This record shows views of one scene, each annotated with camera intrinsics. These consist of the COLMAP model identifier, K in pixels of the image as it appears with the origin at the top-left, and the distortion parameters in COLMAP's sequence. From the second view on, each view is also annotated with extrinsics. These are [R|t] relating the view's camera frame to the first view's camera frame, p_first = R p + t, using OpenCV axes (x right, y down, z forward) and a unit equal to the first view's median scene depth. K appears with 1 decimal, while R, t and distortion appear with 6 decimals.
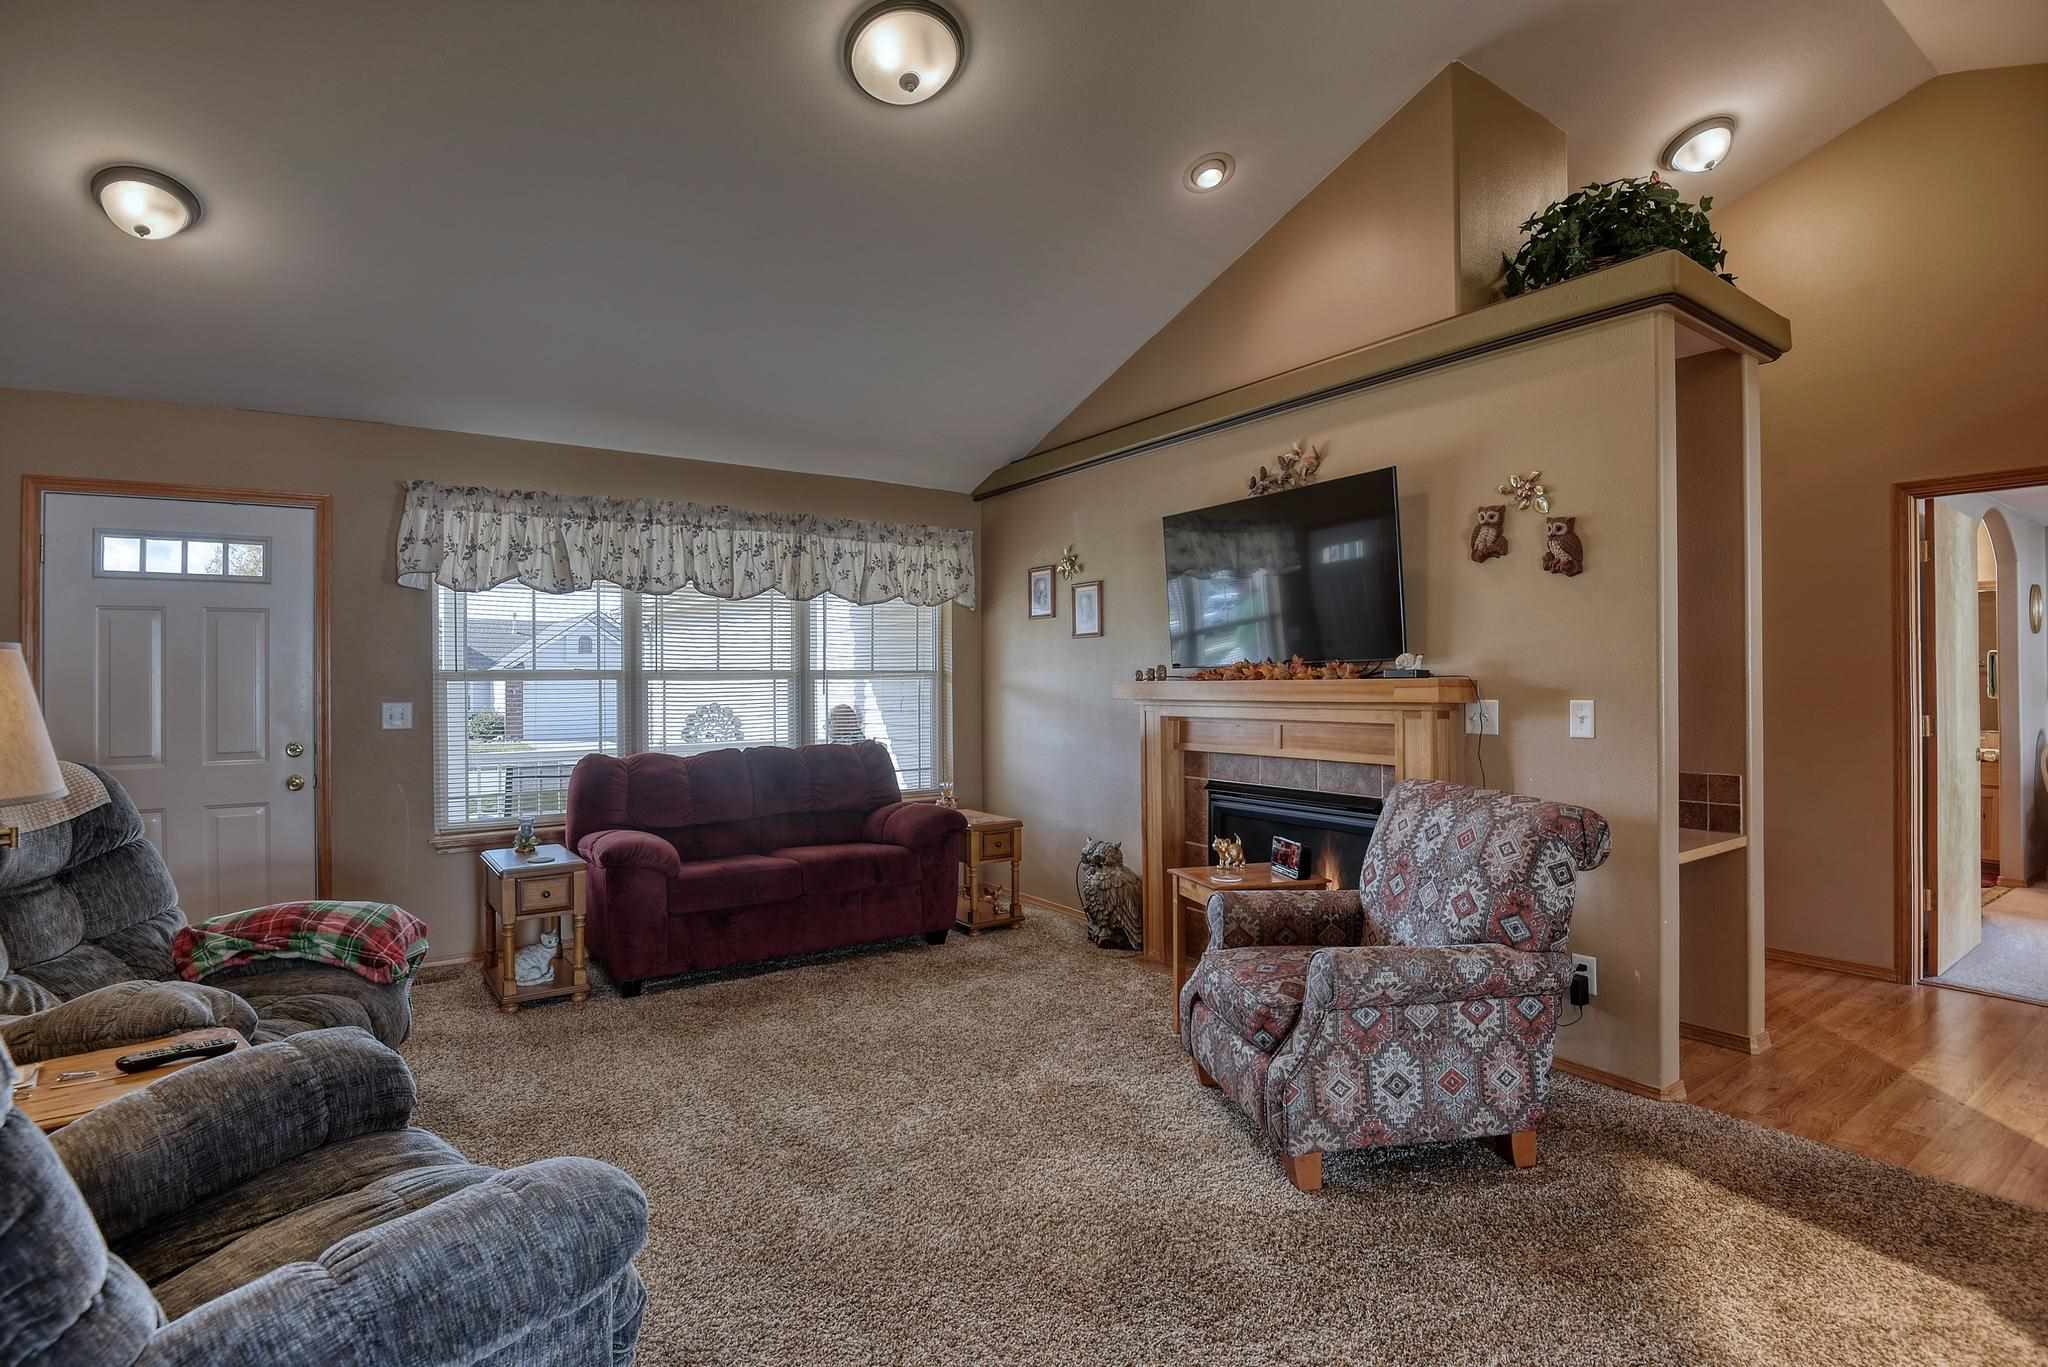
lens RADIAL K [[966.0, 0, 1006.7], [0, 966.0, 672.4], [0, 0, 1]] dist [-0.019199, -0.016401]
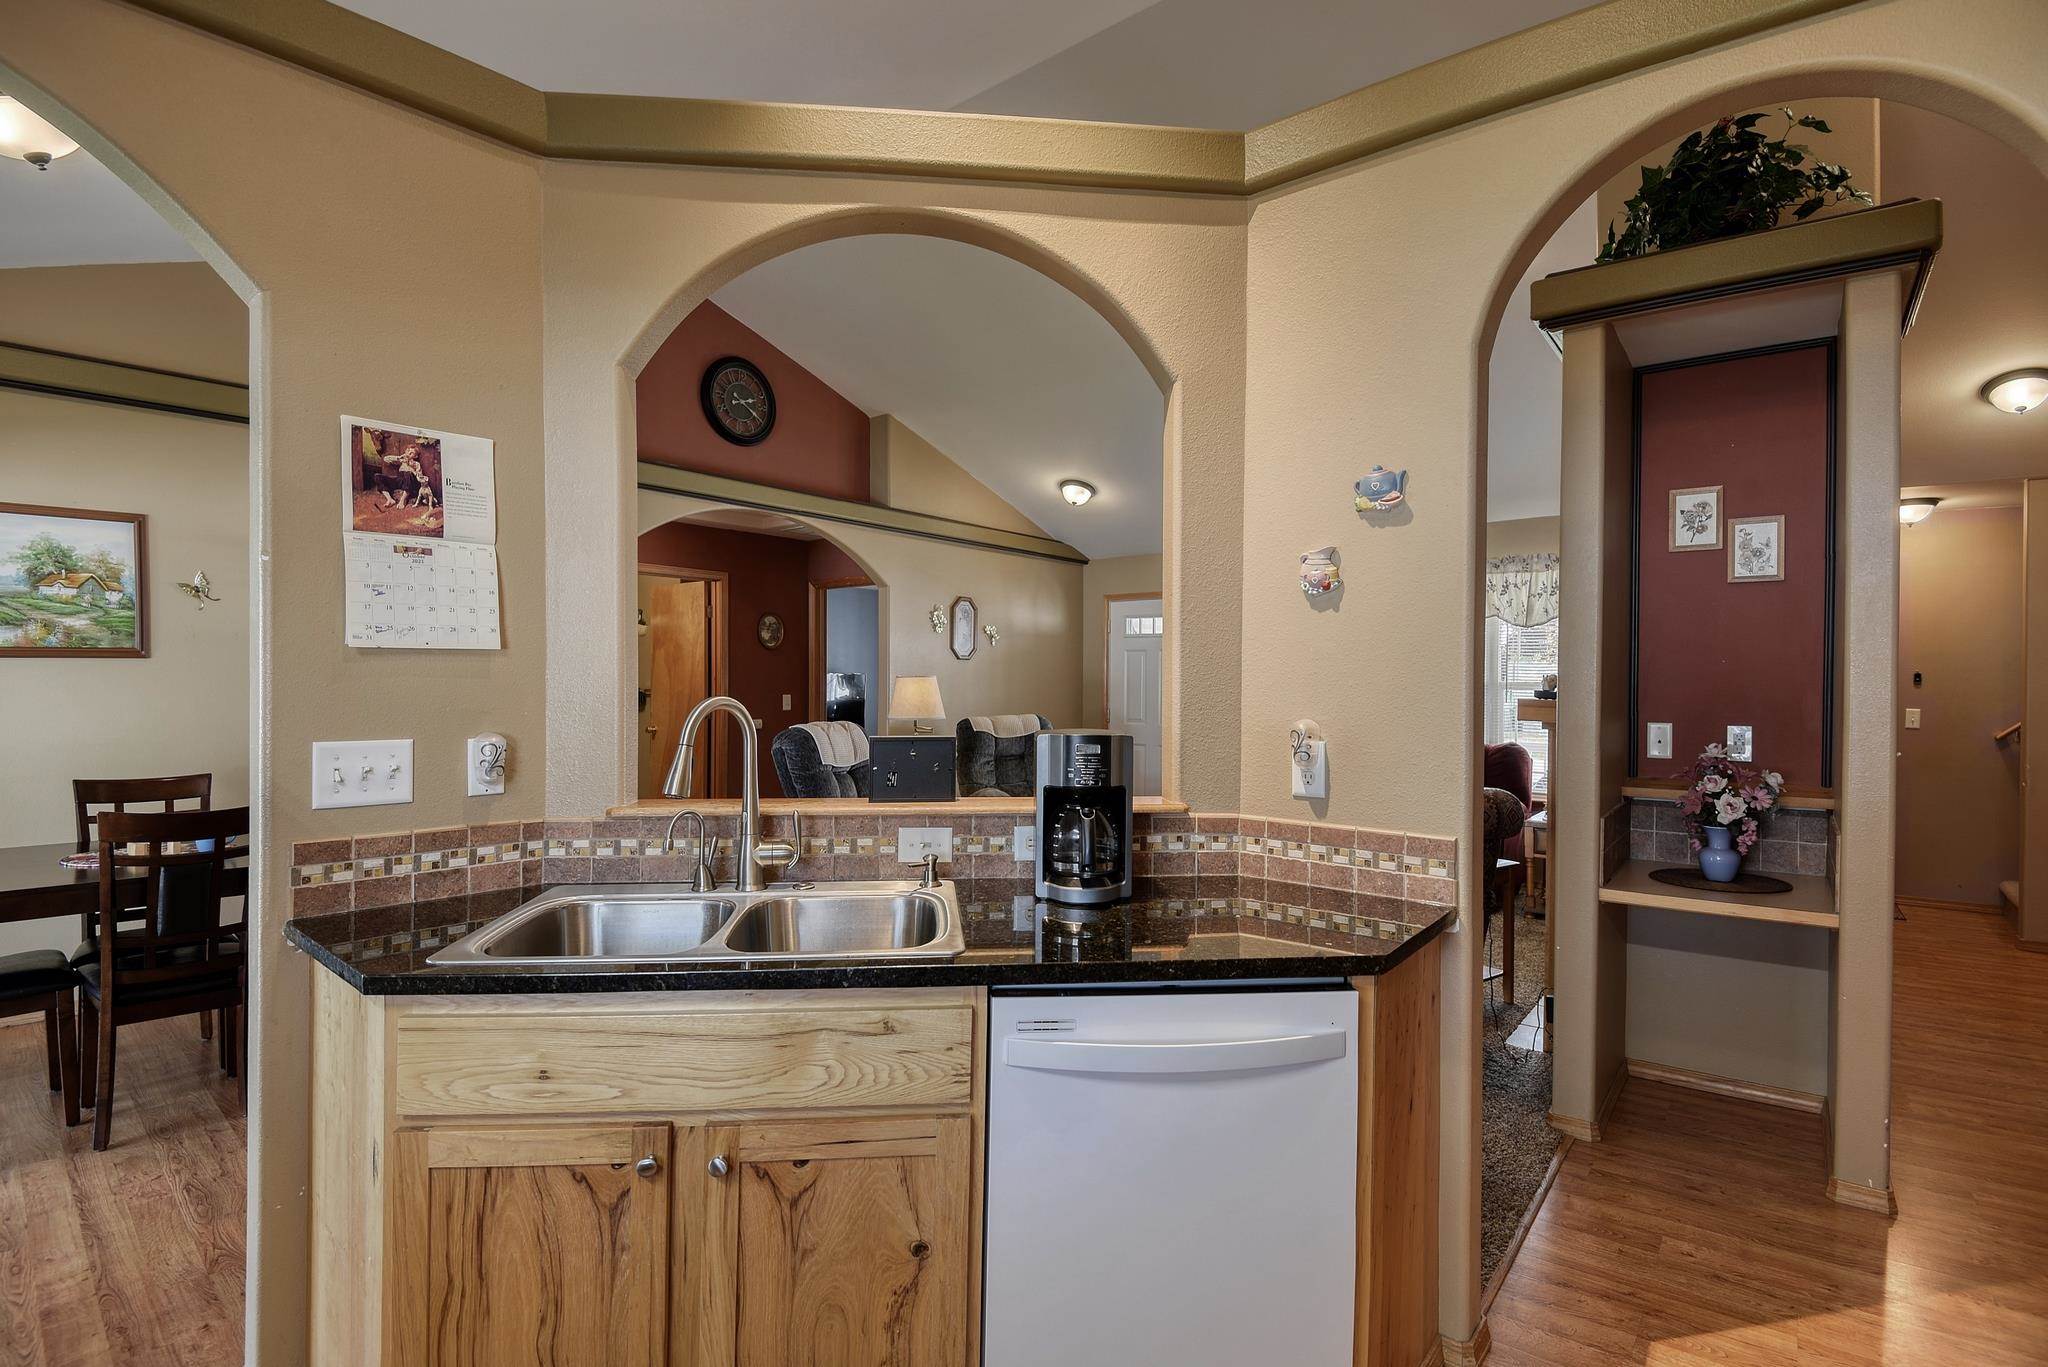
lens RADIAL K [[966.0, 0, 1024.5], [0, 966.0, 683.3], [0, 0, 1]] dist [-0.019199, -0.016401]
pose [[0.285072, 0.008491, -0.958468, 1.091474], [-0.001730, 0.999964, 0.008344, -0.011702], [0.958504, -0.000720, 0.285077, 0.097115]]
